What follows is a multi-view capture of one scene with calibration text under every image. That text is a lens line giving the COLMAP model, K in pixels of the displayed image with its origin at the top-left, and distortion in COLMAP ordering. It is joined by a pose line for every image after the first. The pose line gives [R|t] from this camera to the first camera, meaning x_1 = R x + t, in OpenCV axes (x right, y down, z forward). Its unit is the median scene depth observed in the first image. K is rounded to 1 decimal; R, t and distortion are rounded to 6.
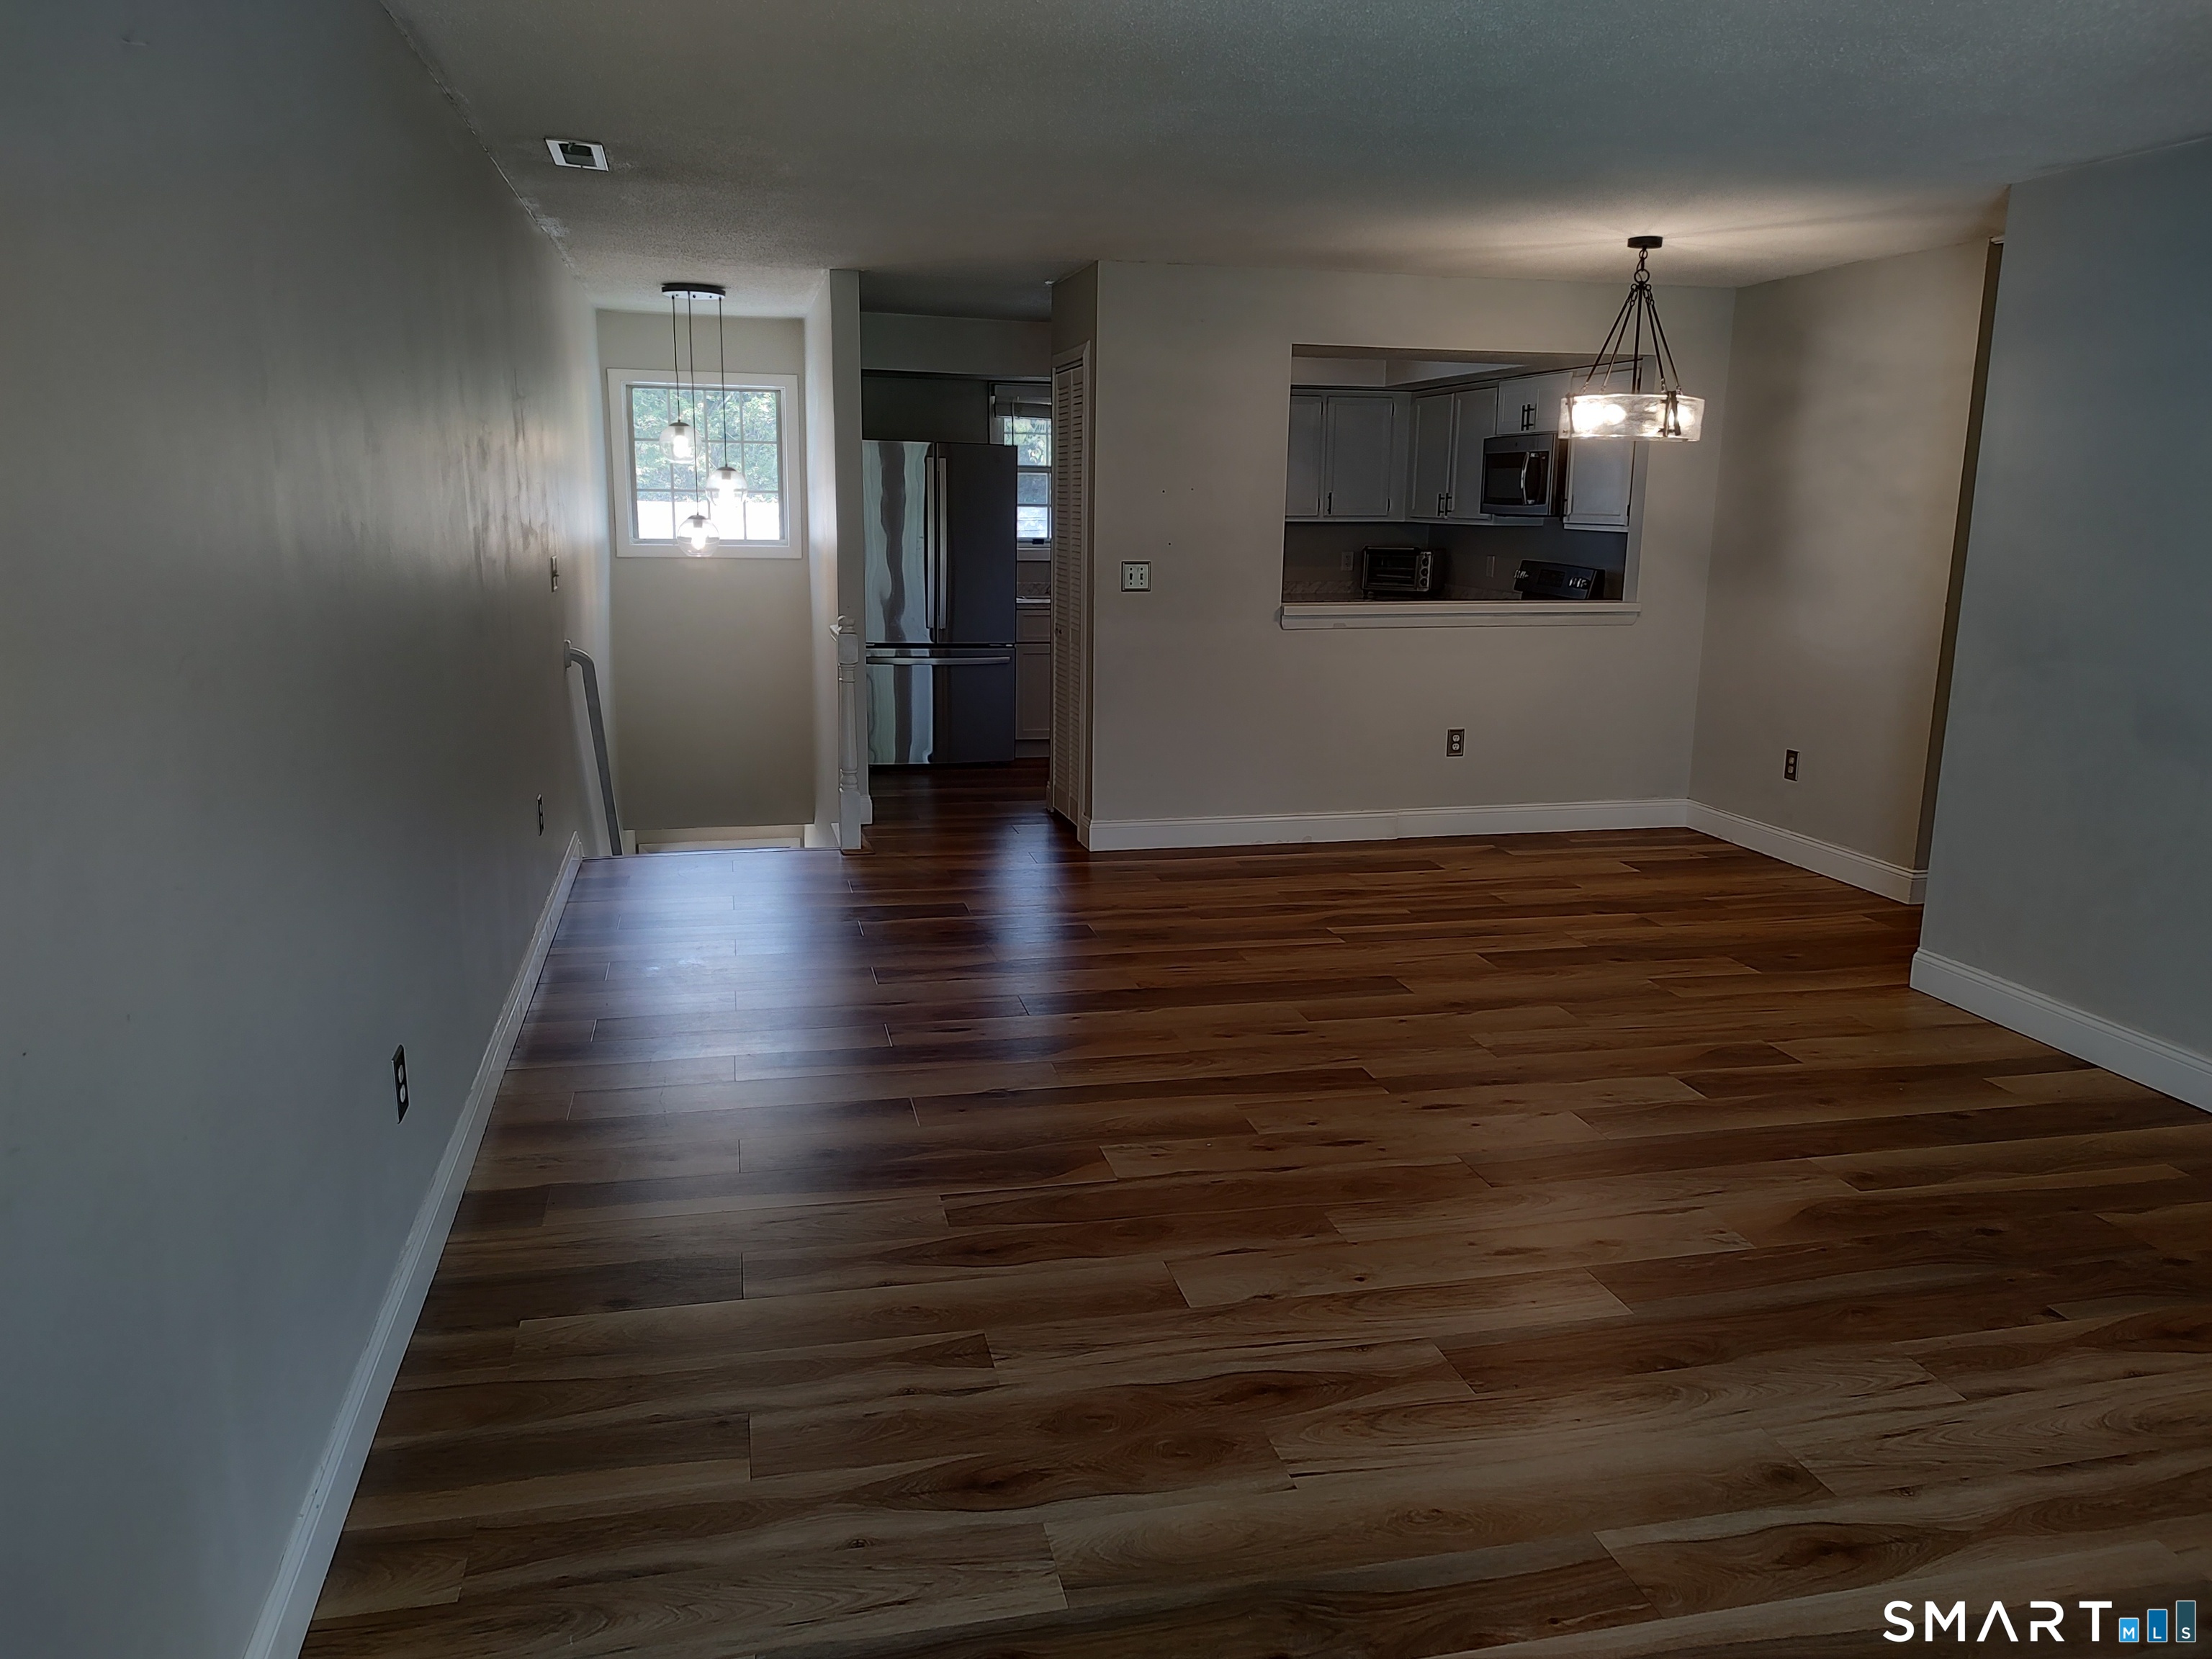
lens RADIAL K [[1595.3, 0, 1111.1], [0, 1595.3, 817.1], [0, 0, 1]] dist [0.003097, -0.002834]
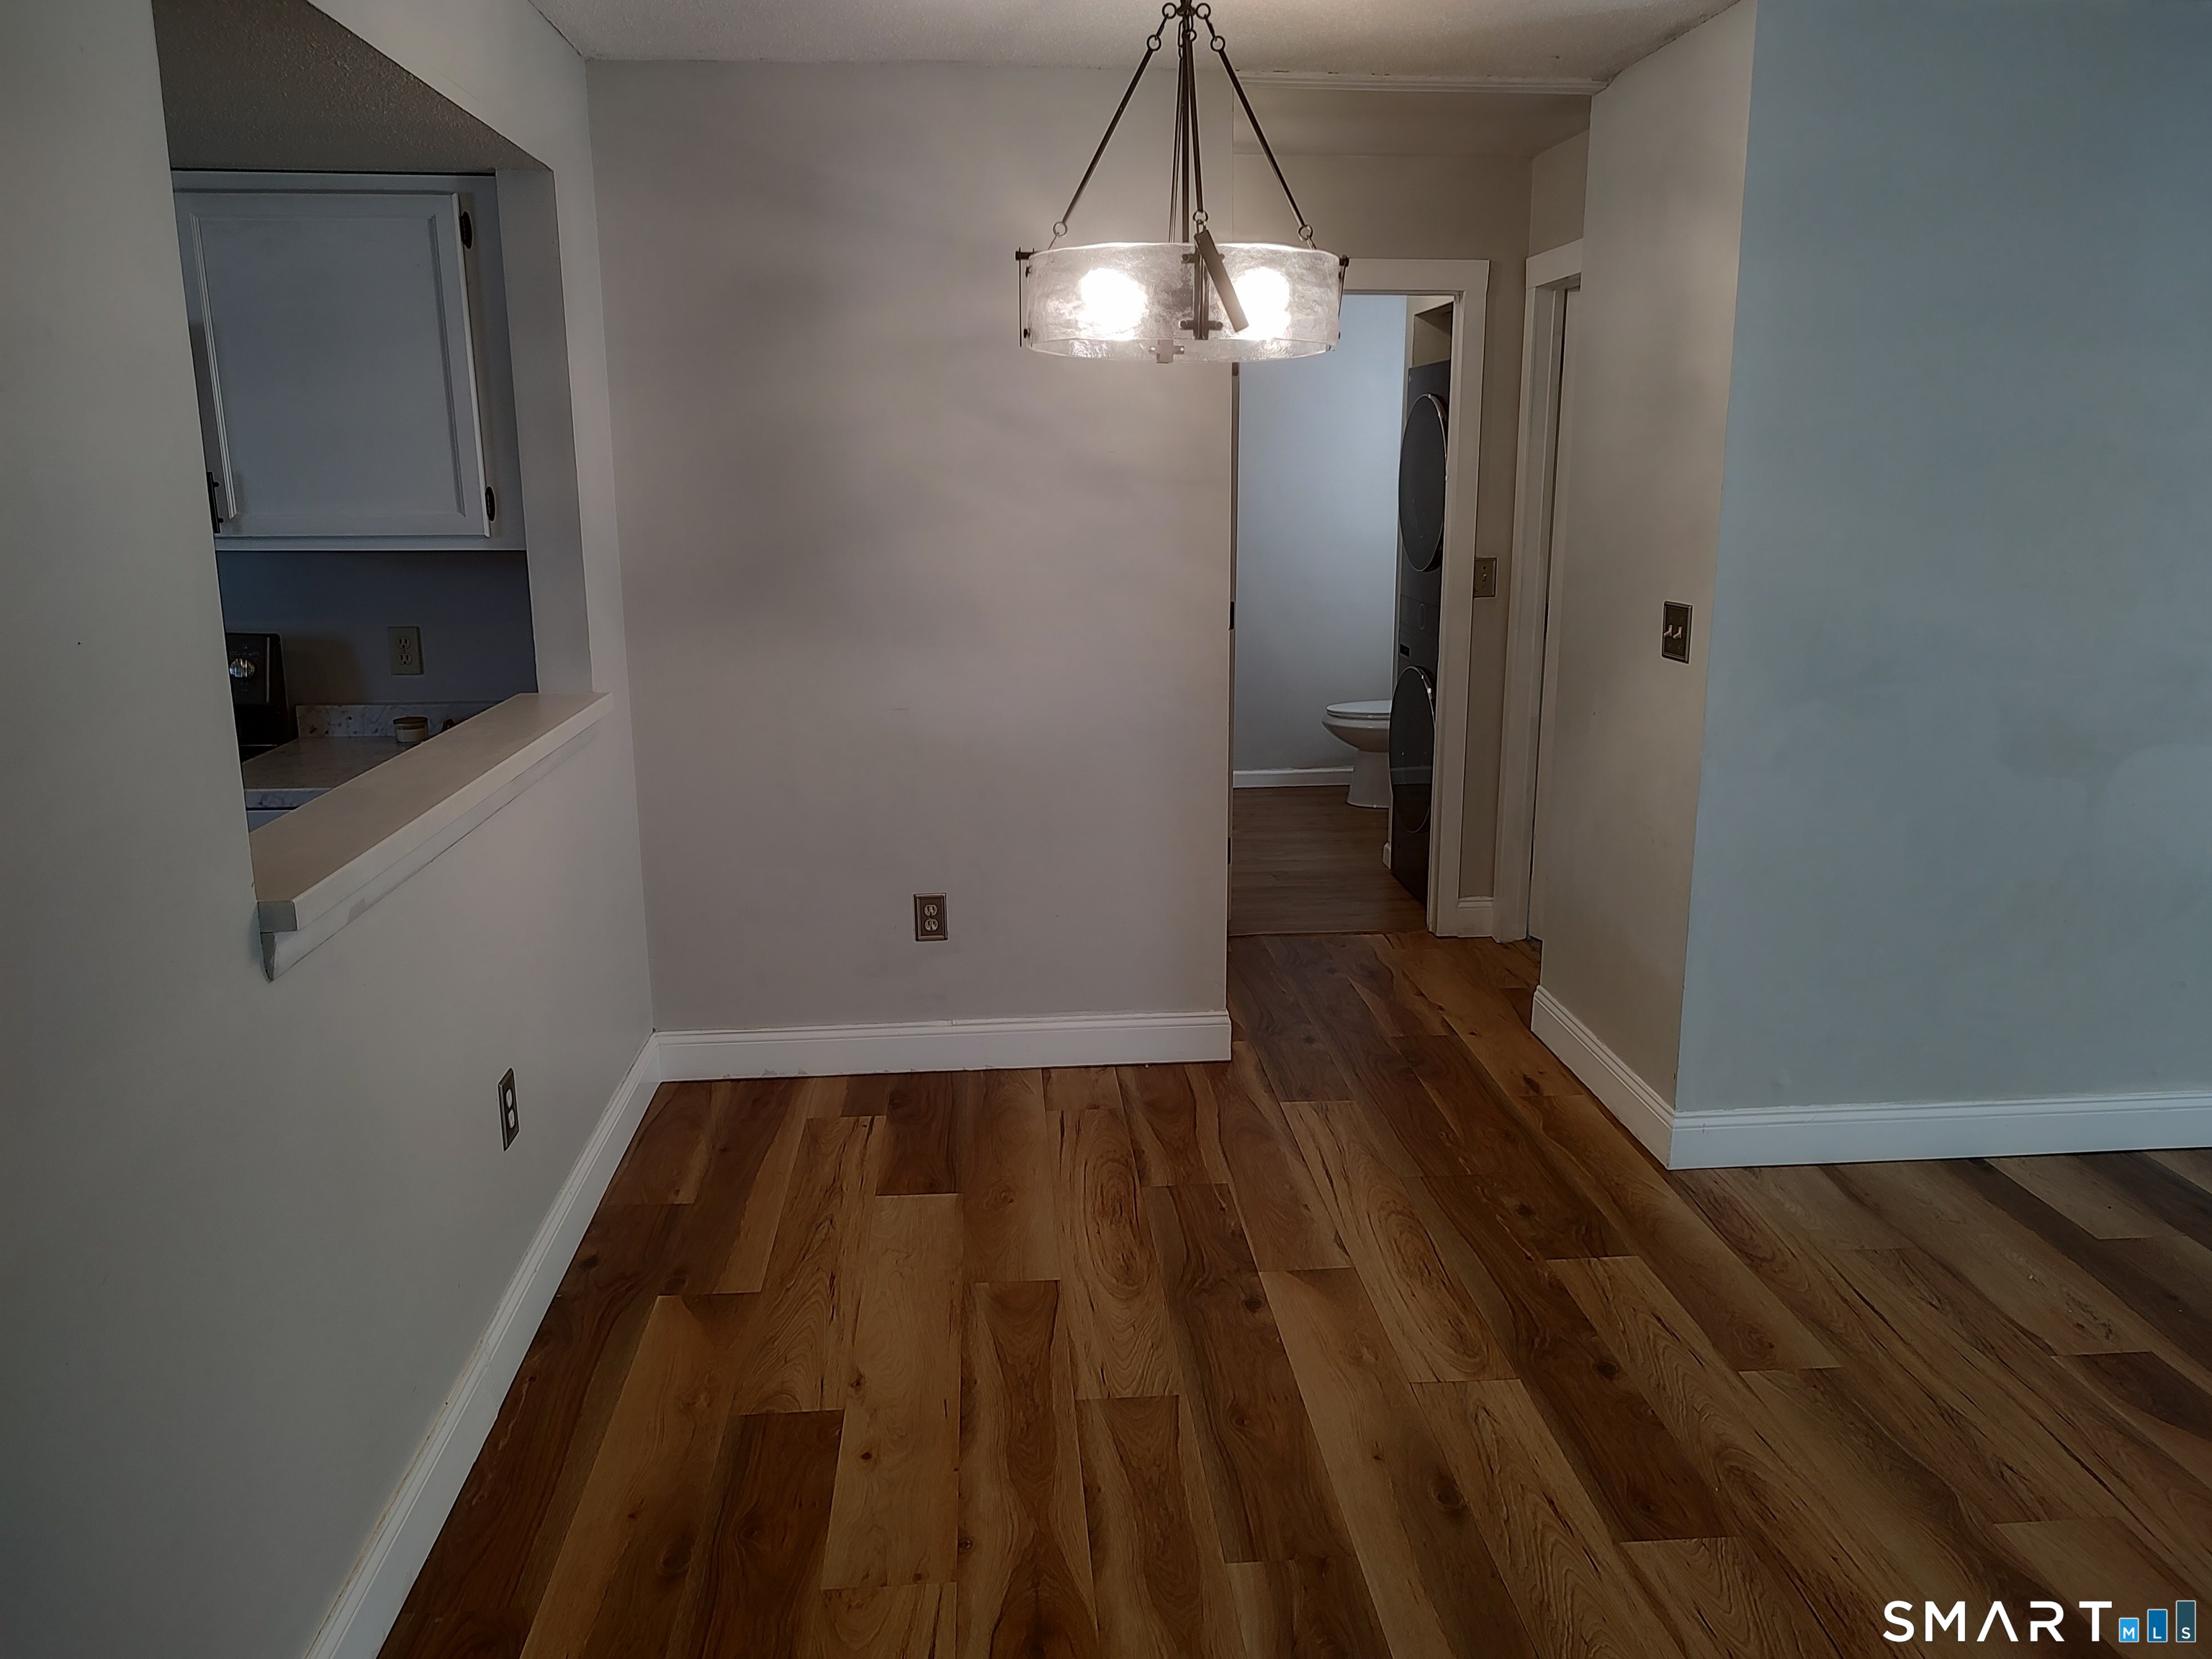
lens RADIAL K [[1595.3, 0, 1111.1], [0, 1595.3, 817.1], [0, 0, 1]] dist [0.003097, -0.002834]
pose [[0.144908, -0.236208, 0.960837, -0.272549], [0.199200, 0.958168, 0.205509, -0.365482], [-0.969186, 0.161619, 0.185899, 1.665790]]
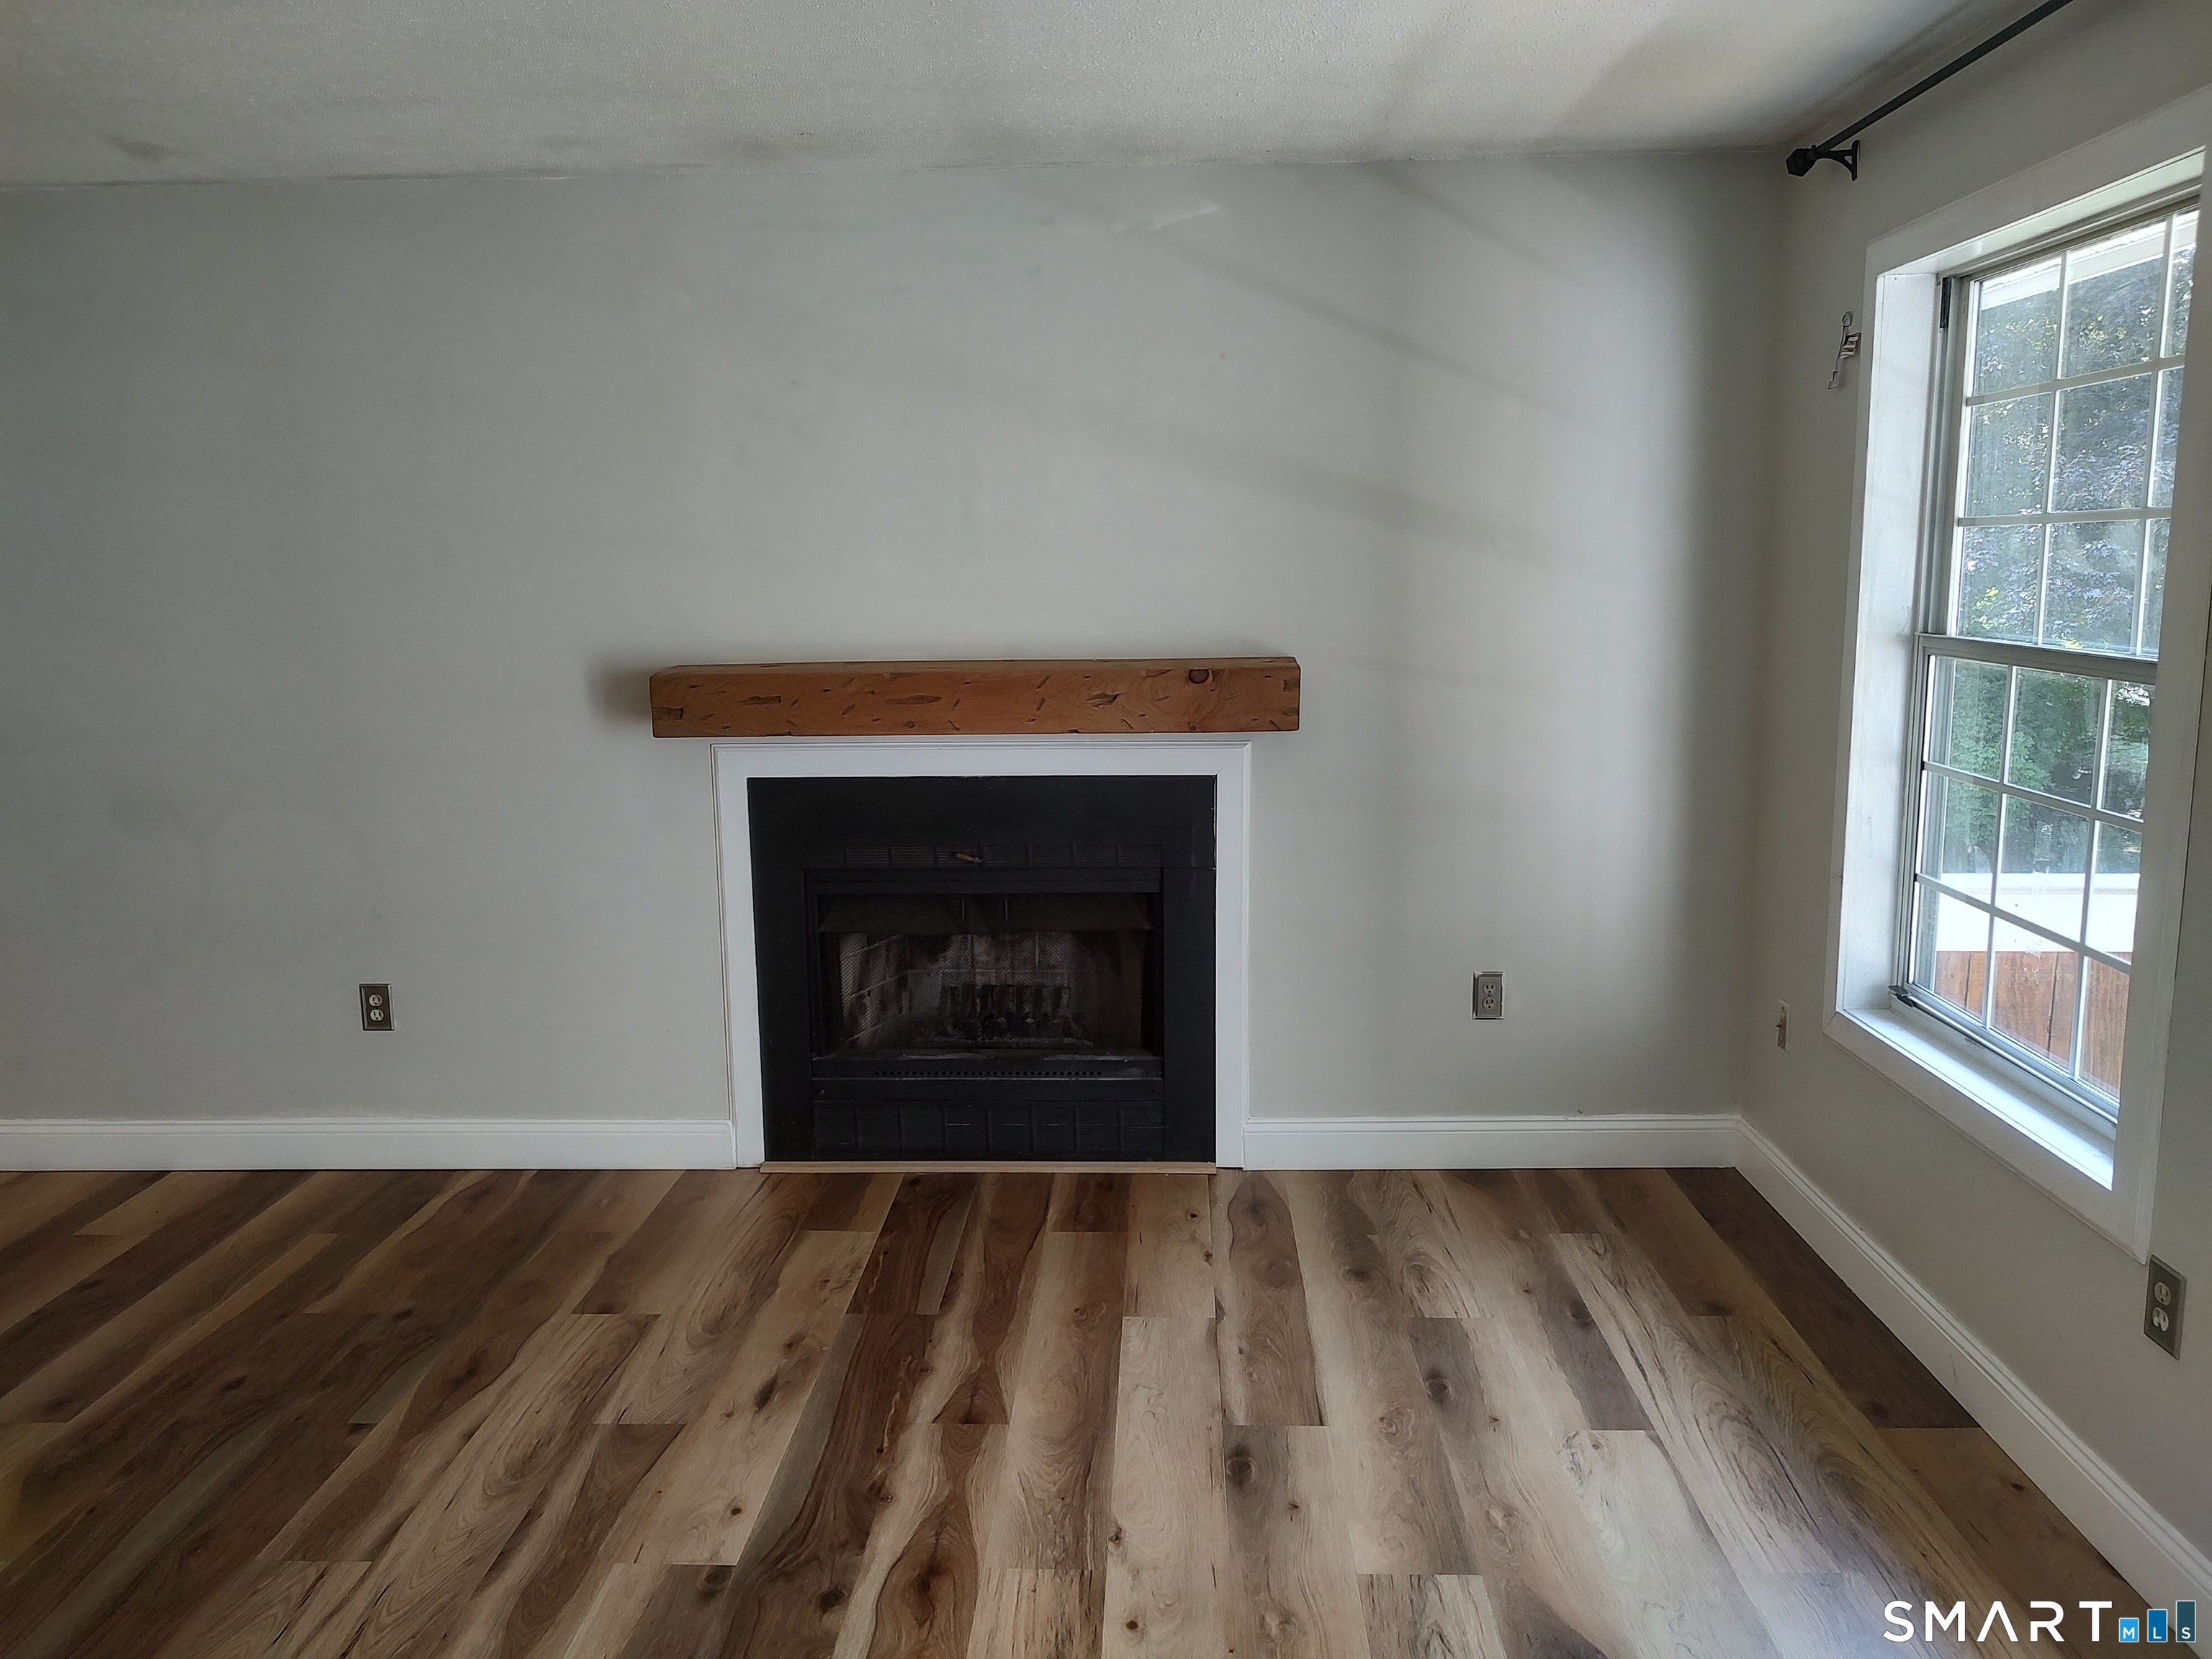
lens RADIAL K [[1595.3, 0, 1111.1], [0, 1595.3, 817.1], [0, 0, 1]] dist [0.003097, -0.002834]
pose [[0.264154, -0.170264, 0.949333, -0.111345], [0.210878, 0.970675, 0.115415, -0.046411], [-0.941145, 0.169706, 0.292312, 0.236406]]
